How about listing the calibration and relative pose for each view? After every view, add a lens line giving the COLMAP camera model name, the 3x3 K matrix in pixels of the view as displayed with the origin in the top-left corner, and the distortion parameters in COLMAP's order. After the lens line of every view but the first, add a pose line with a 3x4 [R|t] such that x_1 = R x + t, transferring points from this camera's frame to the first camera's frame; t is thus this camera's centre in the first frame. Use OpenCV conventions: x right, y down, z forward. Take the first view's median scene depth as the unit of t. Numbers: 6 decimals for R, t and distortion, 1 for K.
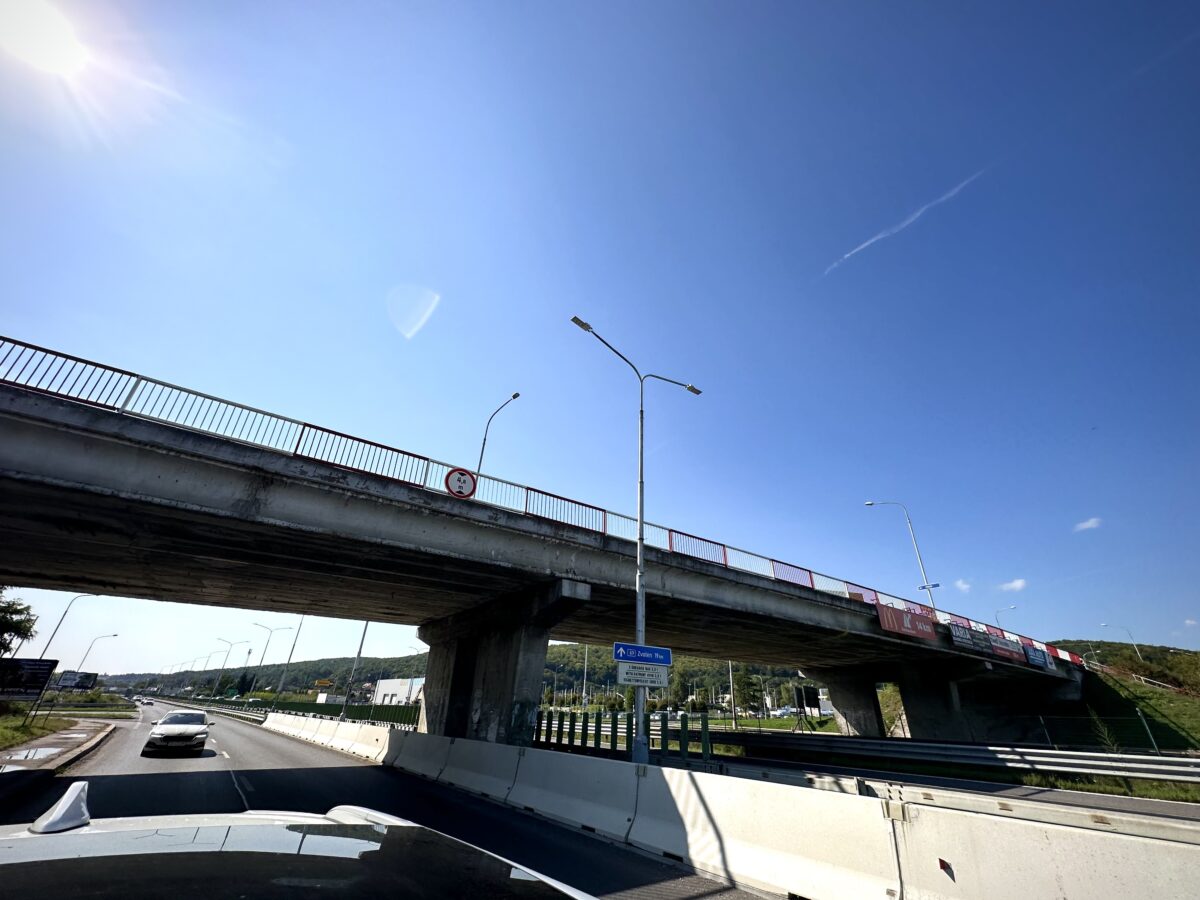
lens RADIAL K [[478.8, 0, 604.3], [0, 478.8, 450.5], [0, 0, 1]] dist [-0.002076, 0.000163]
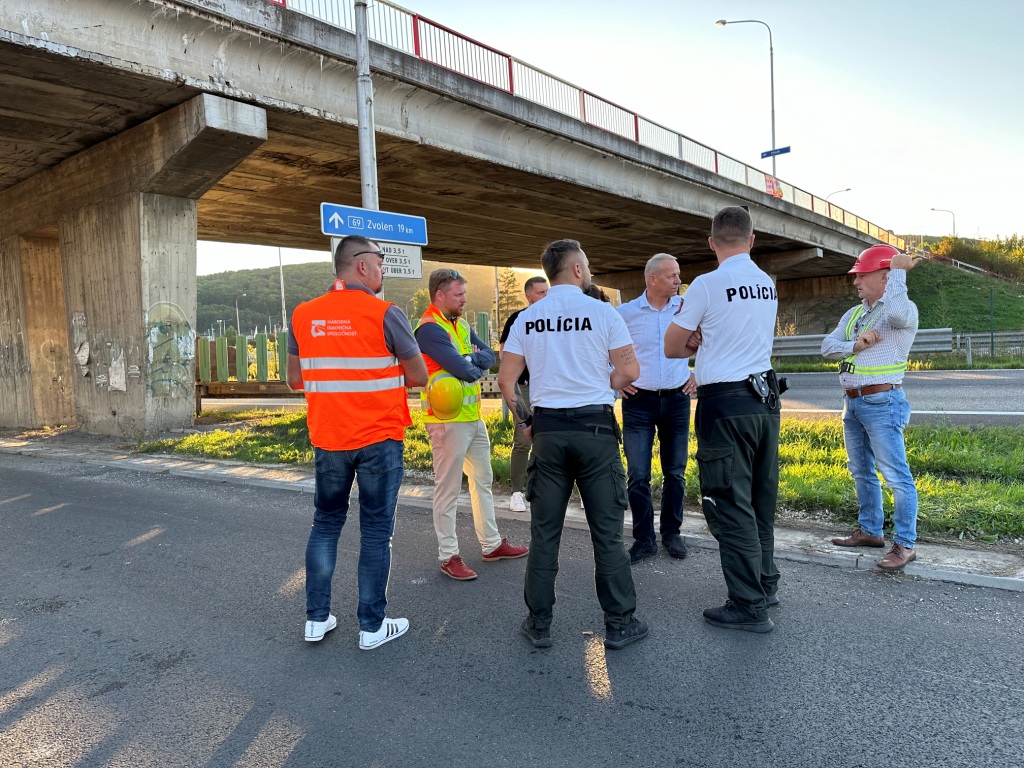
lens RADIAL K [[701.3, 0, 512.0], [0, 701.3, 384.0], [0, 0, 1]] dist [0.000154, -0.000085]
pose [[0.960591, -0.093766, 0.261673, 0.000985], [-0.056399, 0.856059, 0.513792, 0.126555], [-0.272183, -0.508302, 0.817035, 0.159559]]
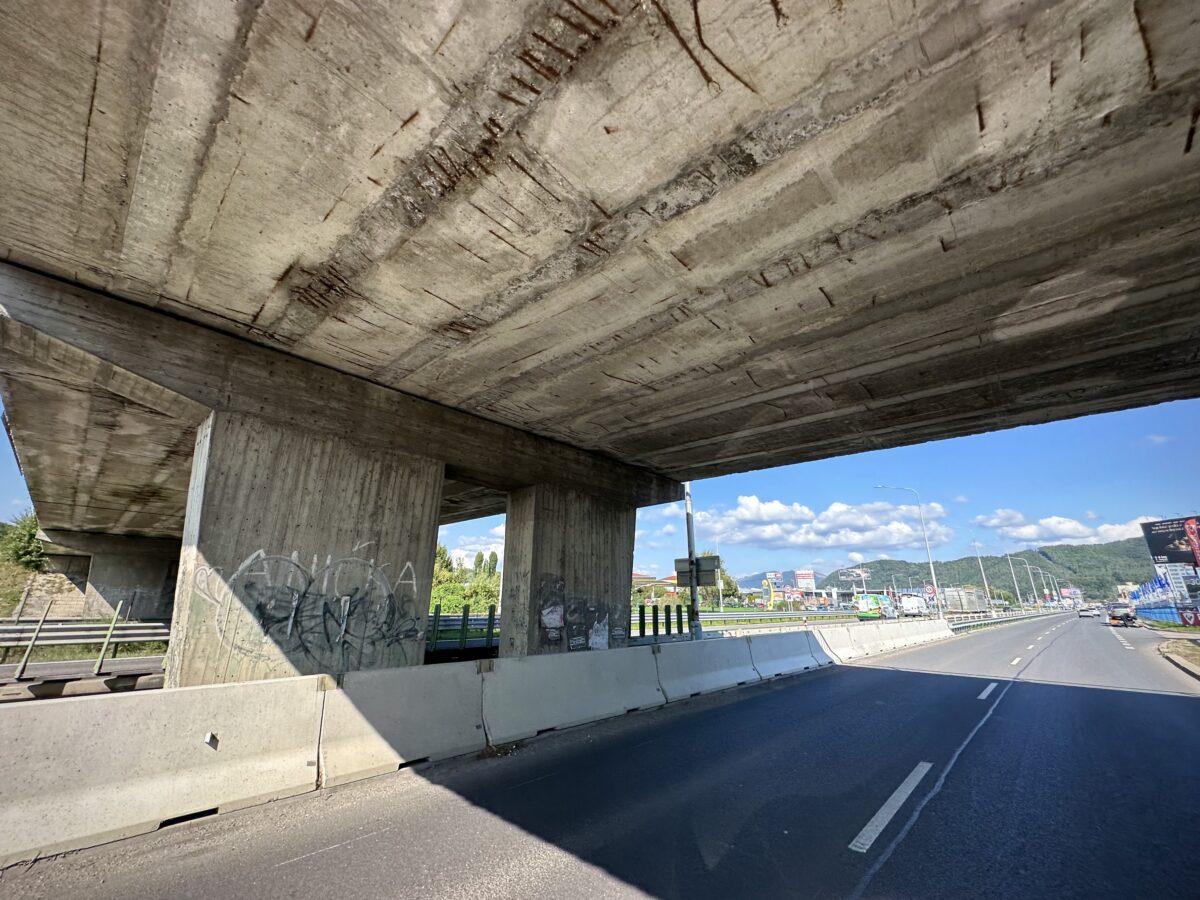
lens RADIAL K [[478.8, 0, 604.3], [0, 478.8, 450.5], [0, 0, 1]] dist [-0.002076, 0.000163]
pose [[-0.168323, 0.278420, 0.945595, -0.895230], [-0.473781, 0.818361, -0.325295, 0.545957], [-0.864406, -0.502760, -0.005839, 1.045860]]
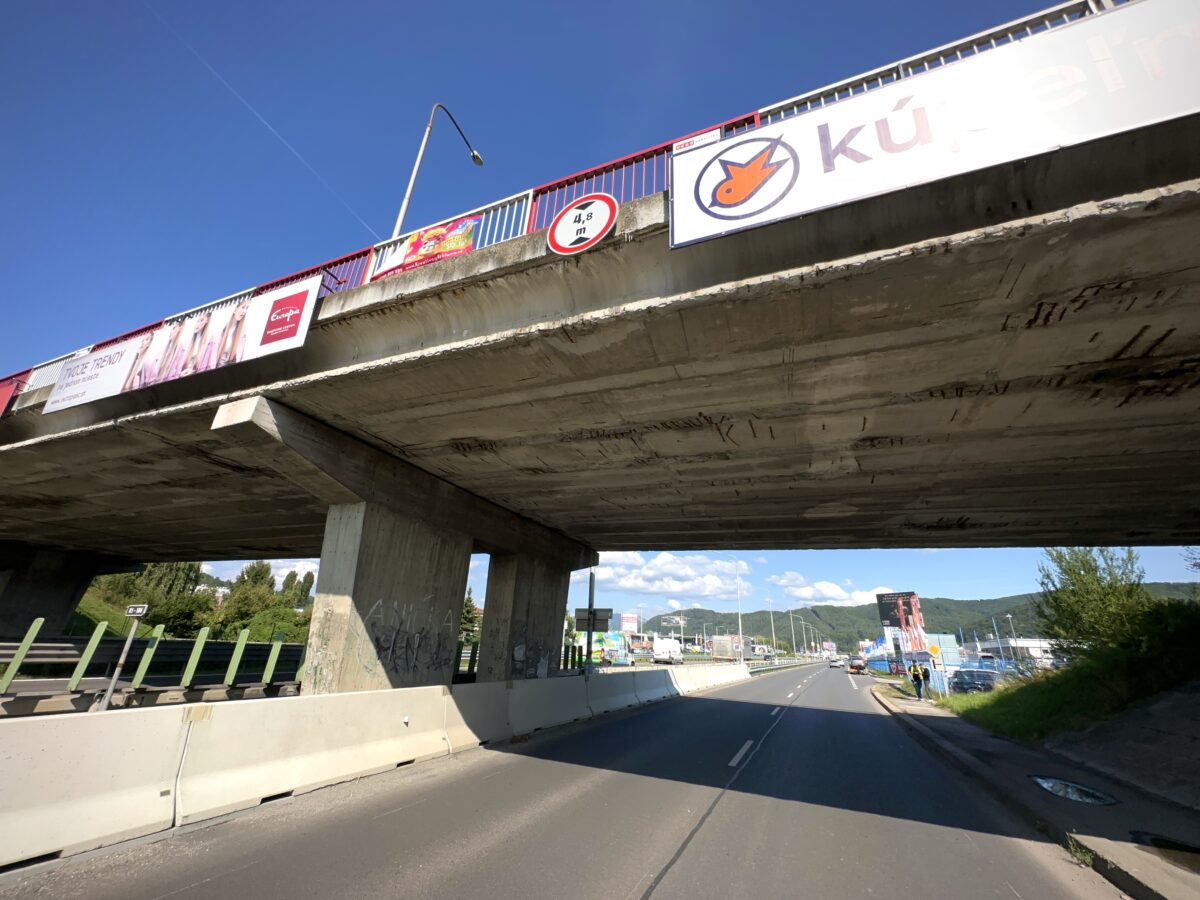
lens RADIAL K [[478.8, 0, 604.3], [0, 478.8, 450.5], [0, 0, 1]] dist [-0.002076, 0.000163]
pose [[-0.487535, 0.288687, 0.823996, -1.110830], [-0.461211, 0.716183, -0.523800, 0.666273], [-0.741346, -0.635406, -0.216019, 1.282875]]
